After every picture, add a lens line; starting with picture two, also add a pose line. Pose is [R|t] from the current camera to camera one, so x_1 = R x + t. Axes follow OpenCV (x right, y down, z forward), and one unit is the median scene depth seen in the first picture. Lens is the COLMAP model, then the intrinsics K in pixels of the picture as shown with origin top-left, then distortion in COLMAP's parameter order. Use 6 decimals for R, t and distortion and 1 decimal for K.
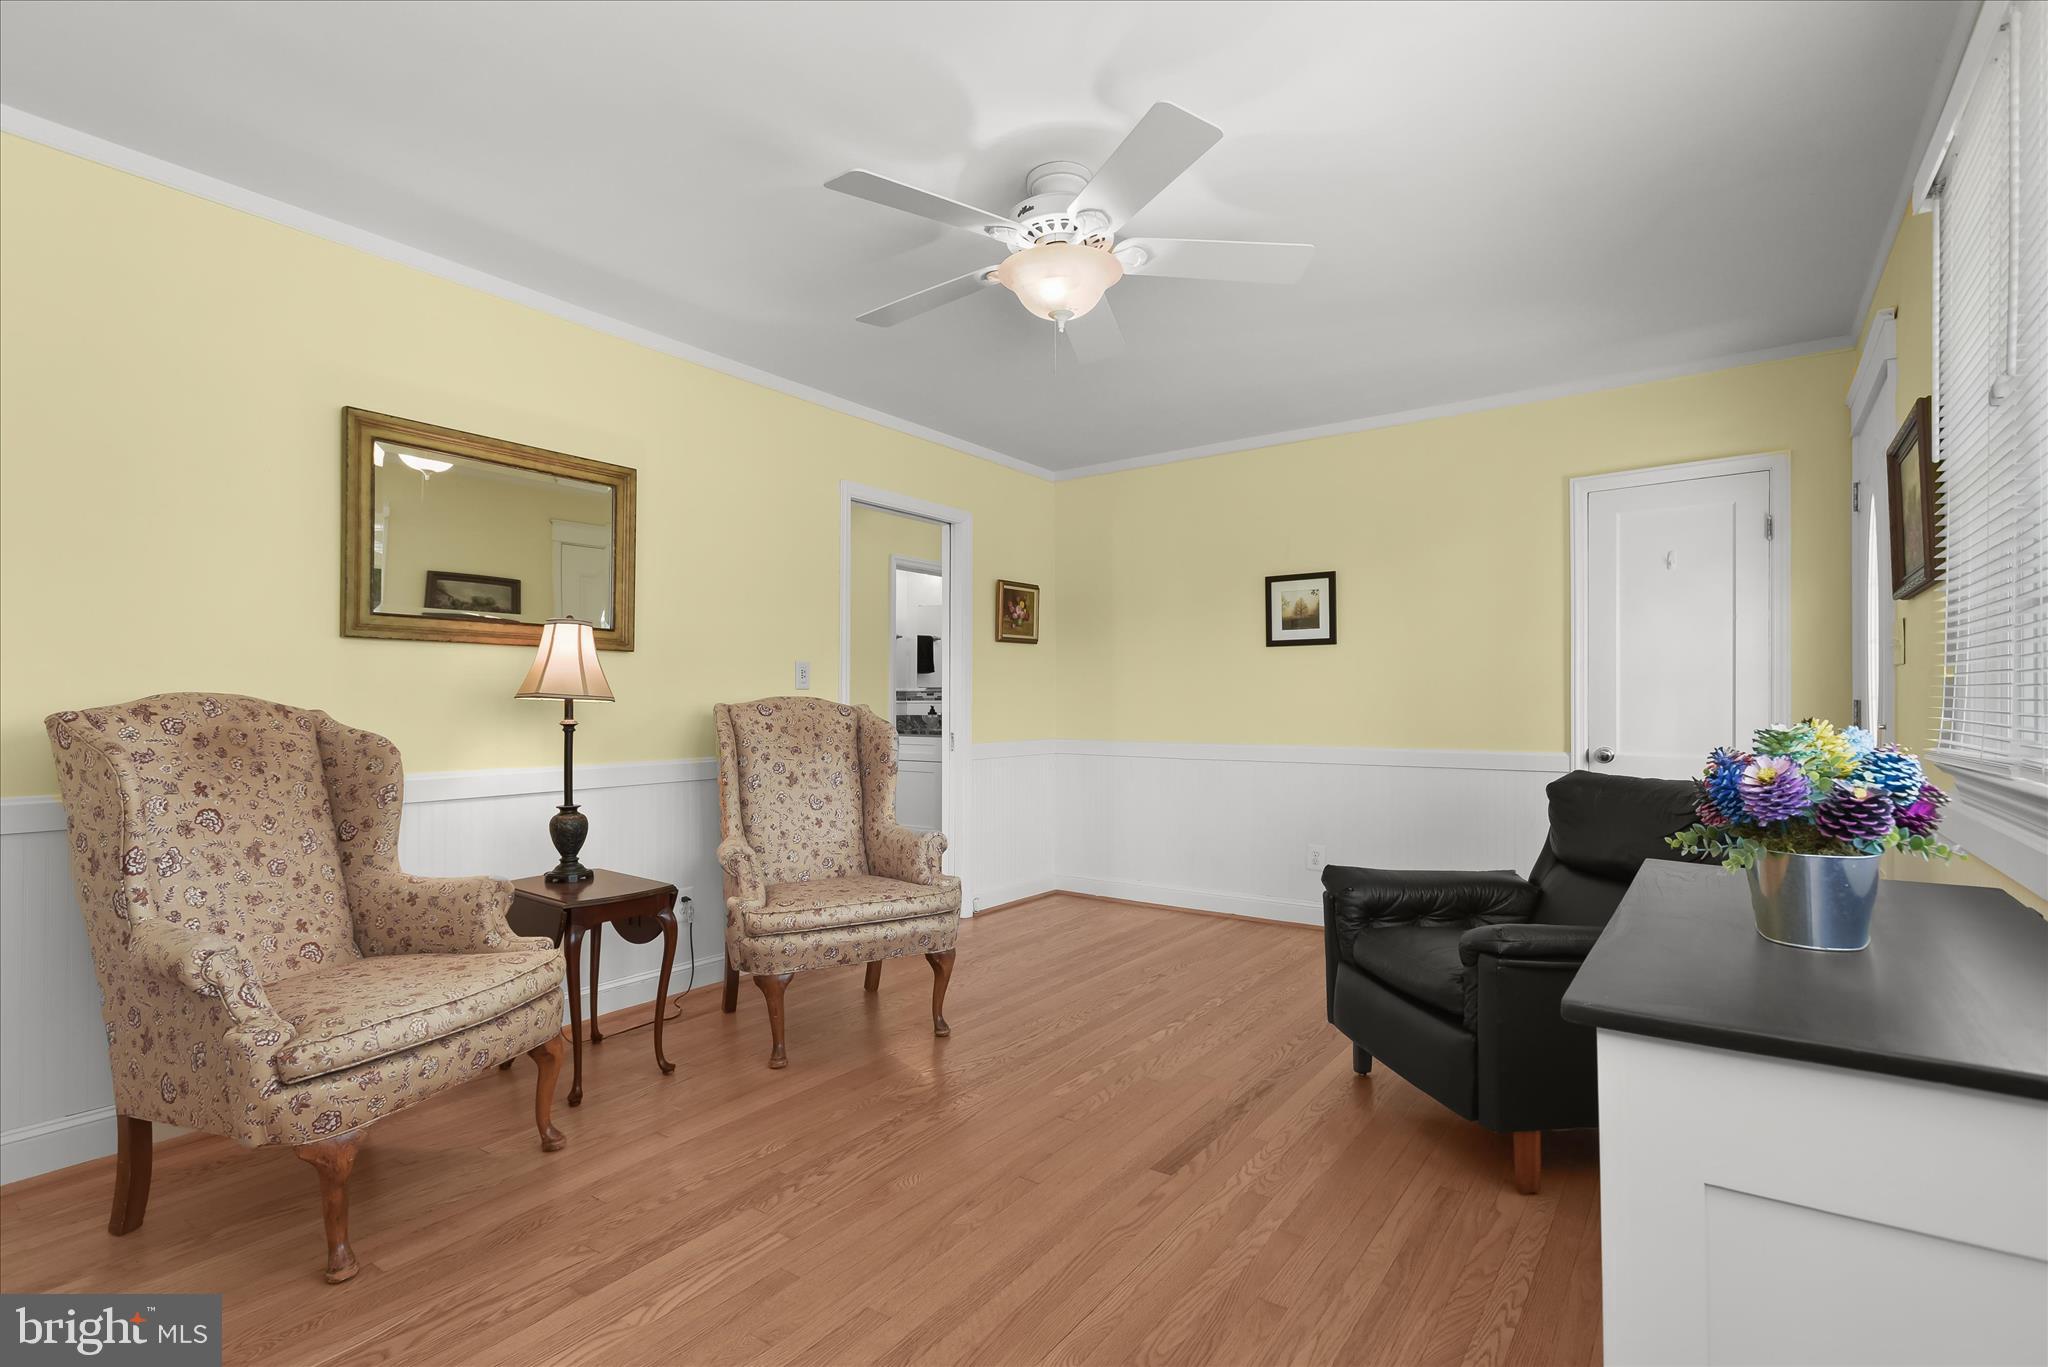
lens RADIAL K [[985.5, 0, 1013.7], [0, 985.5, 710.4], [0, 0, 1]] dist [0.016150, -0.000330]
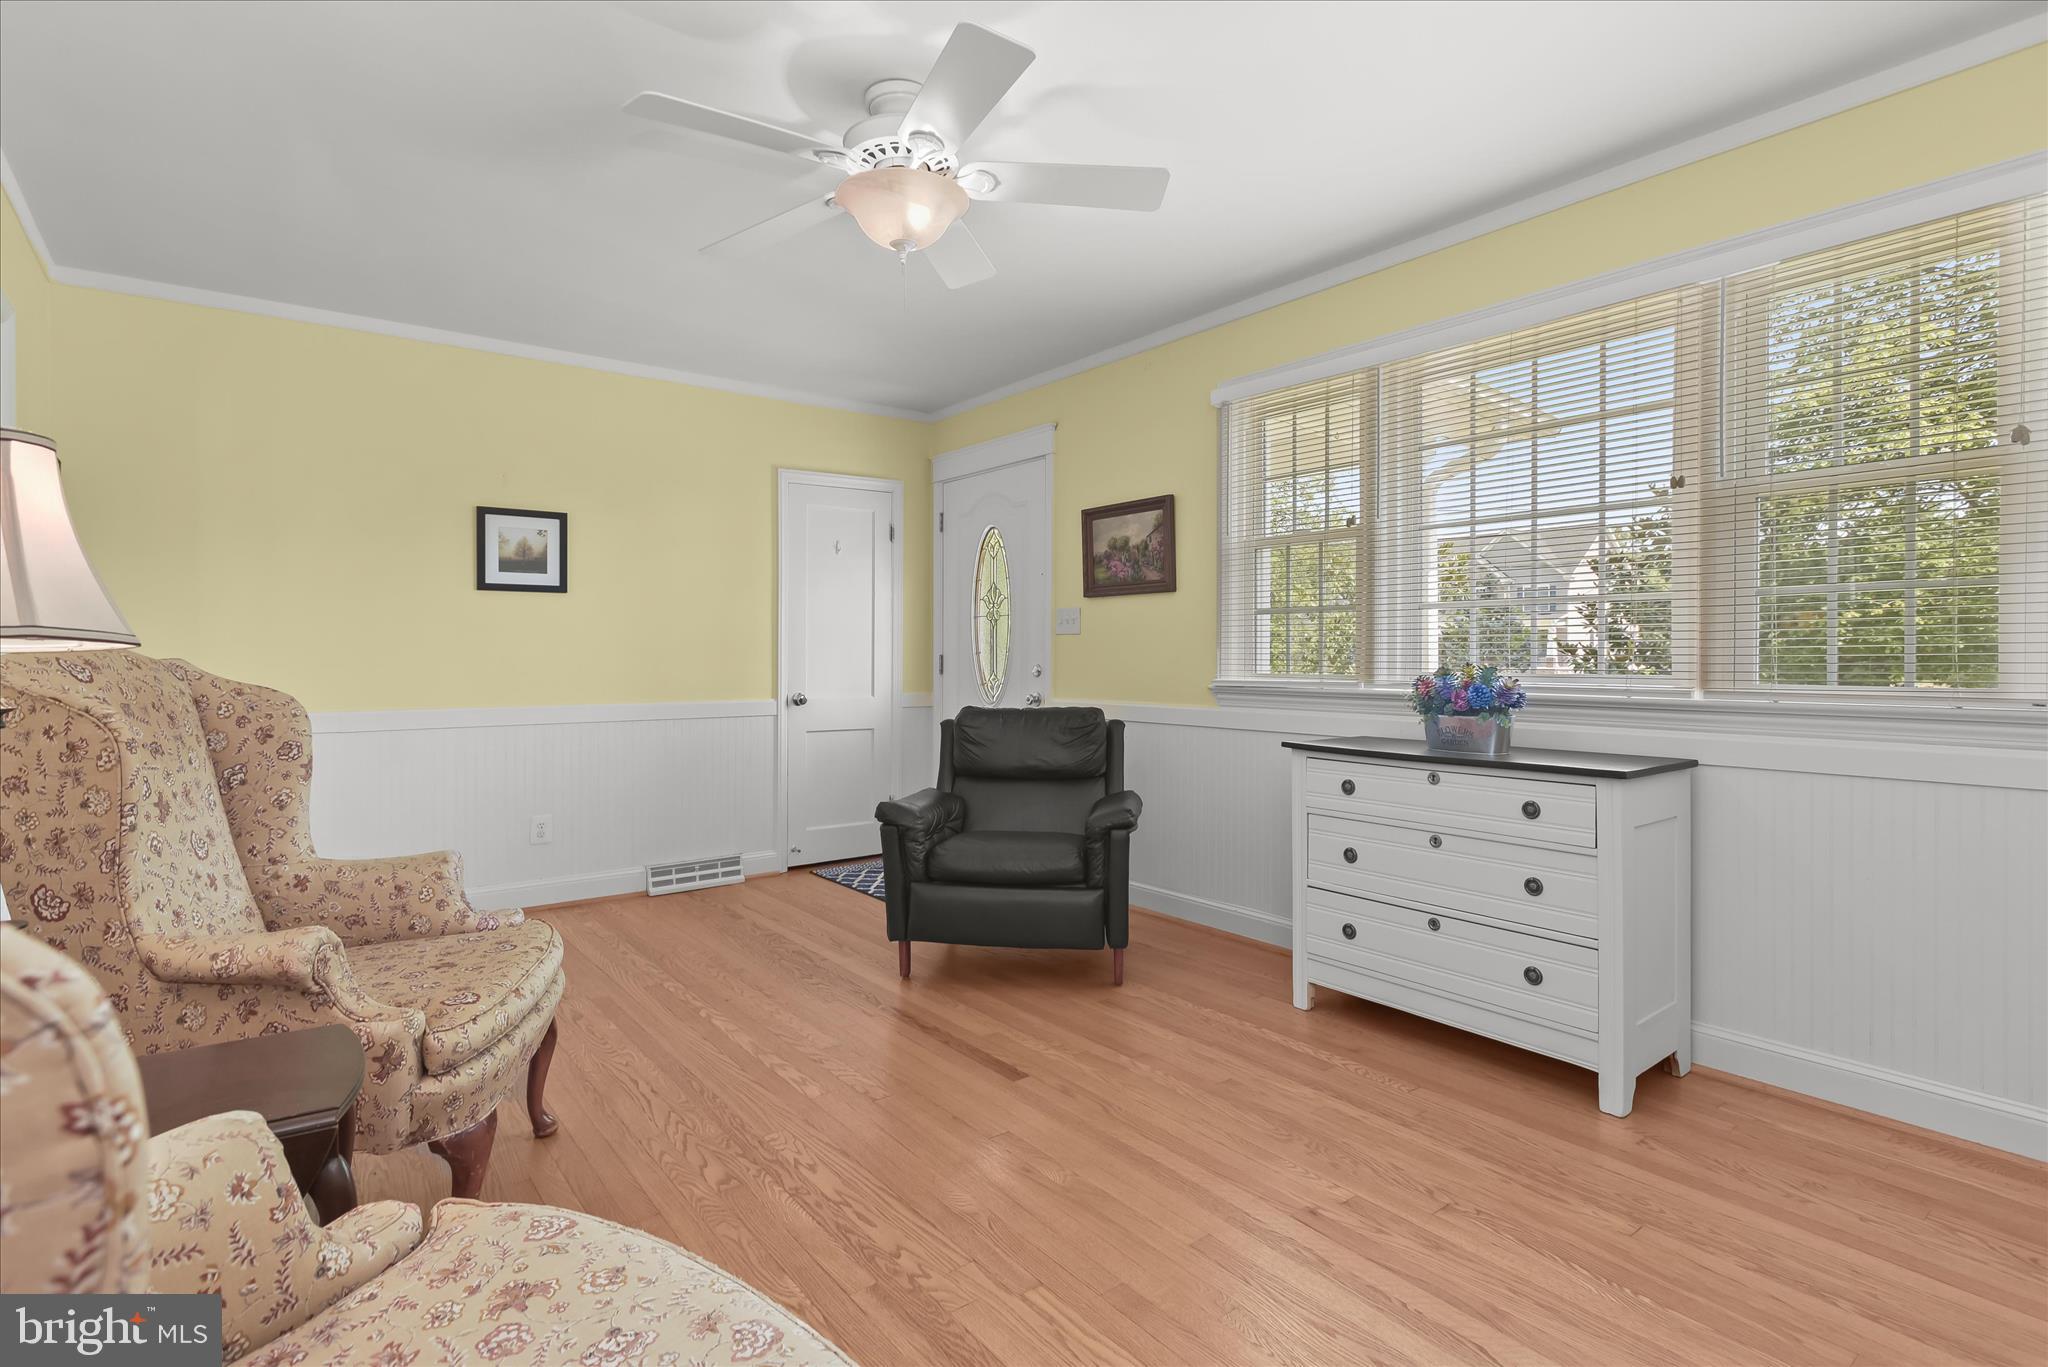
lens RADIAL K [[997.4, 0, 1024.0], [0, 997.4, 683.5], [0, 0, 1]] dist [-0.001649, -0.000209]
pose [[0.288644, -0.024444, 0.957124, -0.563978], [0.007692, 0.999701, 0.023212, -0.001612], [-0.957406, 0.000662, 0.288746, 0.417647]]
